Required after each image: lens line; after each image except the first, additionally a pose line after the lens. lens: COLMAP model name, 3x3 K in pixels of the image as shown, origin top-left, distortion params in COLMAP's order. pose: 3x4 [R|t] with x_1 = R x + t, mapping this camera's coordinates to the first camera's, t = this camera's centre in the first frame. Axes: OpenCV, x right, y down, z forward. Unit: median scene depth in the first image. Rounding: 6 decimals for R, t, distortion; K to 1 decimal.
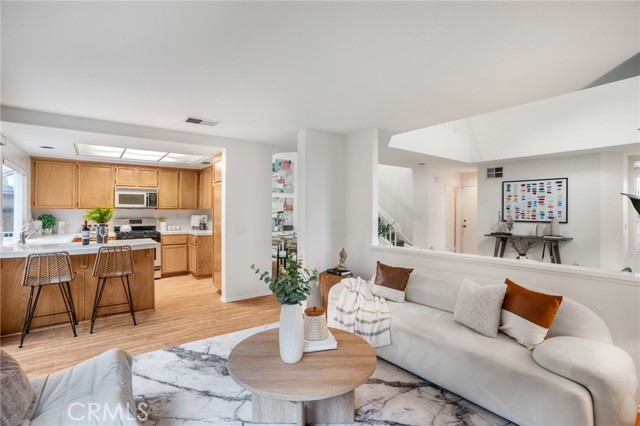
lens RADIAL K [[301.8, 0, 316.9], [0, 301.8, 212.3], [0, 0, 1]] dist [-0.041101, 0.003730]
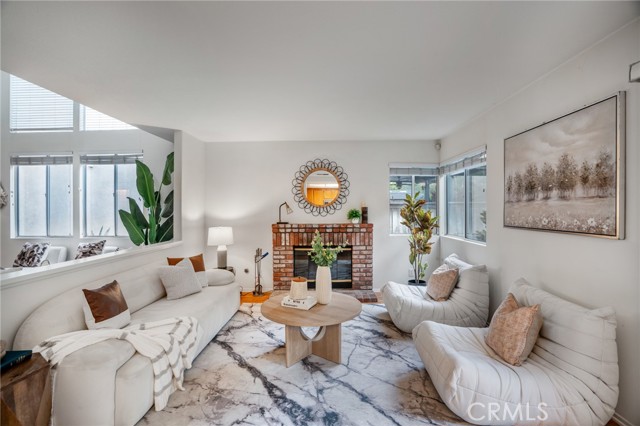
lens RADIAL K [[306.4, 0, 317.9], [0, 306.4, 210.8], [0, 0, 1]] dist [-0.049029, 0.012023]
pose [[-0.778708, 0.002456, 0.627382, -0.304474], [0.007374, 0.999959, 0.005237, 0.002556], [-0.627343, 0.008704, -0.778694, 0.647877]]
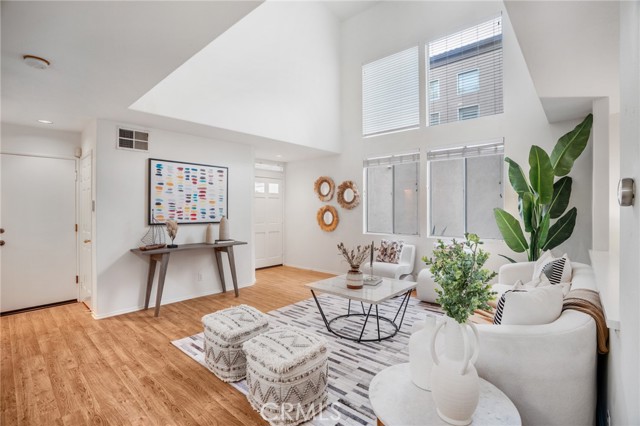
lens RADIAL K [[306.4, 0, 323.8], [0, 306.4, 208.2], [0, 0, 1]] dist [-0.049029, 0.012023]
pose [[-0.186516, 0.003041, 0.982447, -0.028398], [0.007253, 0.999972, -0.001718, -0.000257], [-0.982425, 0.006805, -0.186533, 0.840721]]
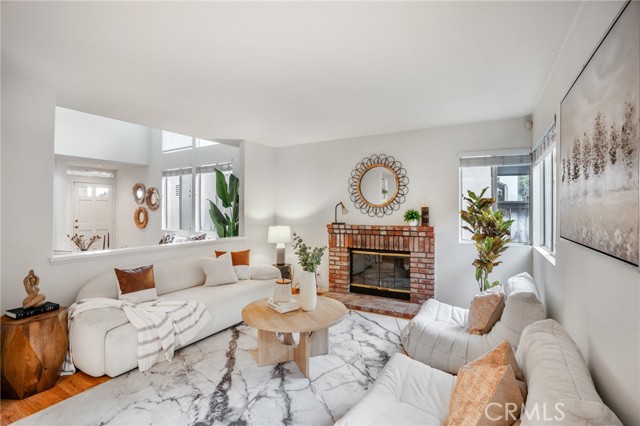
lens RADIAL K [[306.4, 0, 310.0], [0, 306.4, 209.5], [0, 0, 1]] dist [-0.049029, 0.012023]
pose [[-0.365204, 0.001805, 0.930926, -0.425262], [0.004250, 0.999991, -0.000272, 0.002161], [-0.930918, 0.003857, -0.365209, 0.442124]]
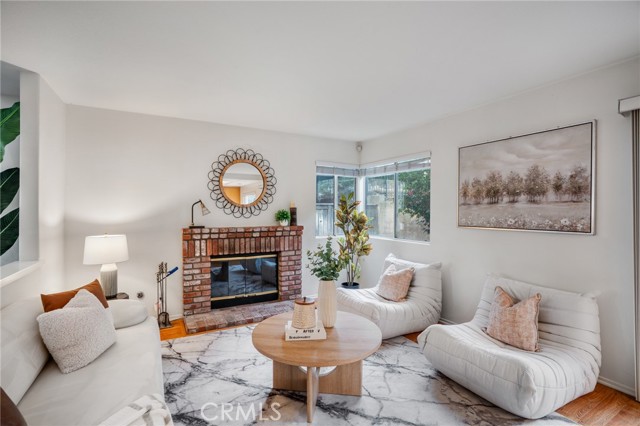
lens RADIAL K [[306.4, 0, 315.6], [0, 306.4, 211.6], [0, 0, 1]] dist [-0.049029, 0.012023]
pose [[-0.990386, -0.001803, 0.138317, -0.061647], [-0.000775, 0.999972, 0.007484, 0.002343], [-0.138327, 0.007305, -0.990360, 0.653232]]
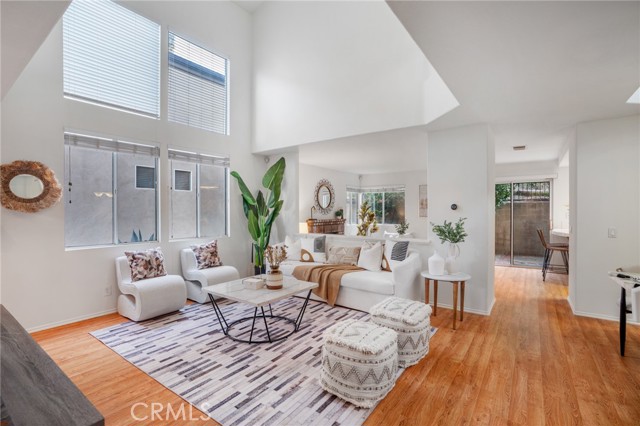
lens RADIAL K [[306.4, 0, 309.3], [0, 306.4, 215.4], [0, 0, 1]] dist [-0.049029, 0.012023]
pose [[-0.961450, 0.006043, -0.274914, 0.581276], [0.000826, 0.999817, 0.019090, -0.001173], [0.274979, 0.018127, -0.961279, 1.227760]]
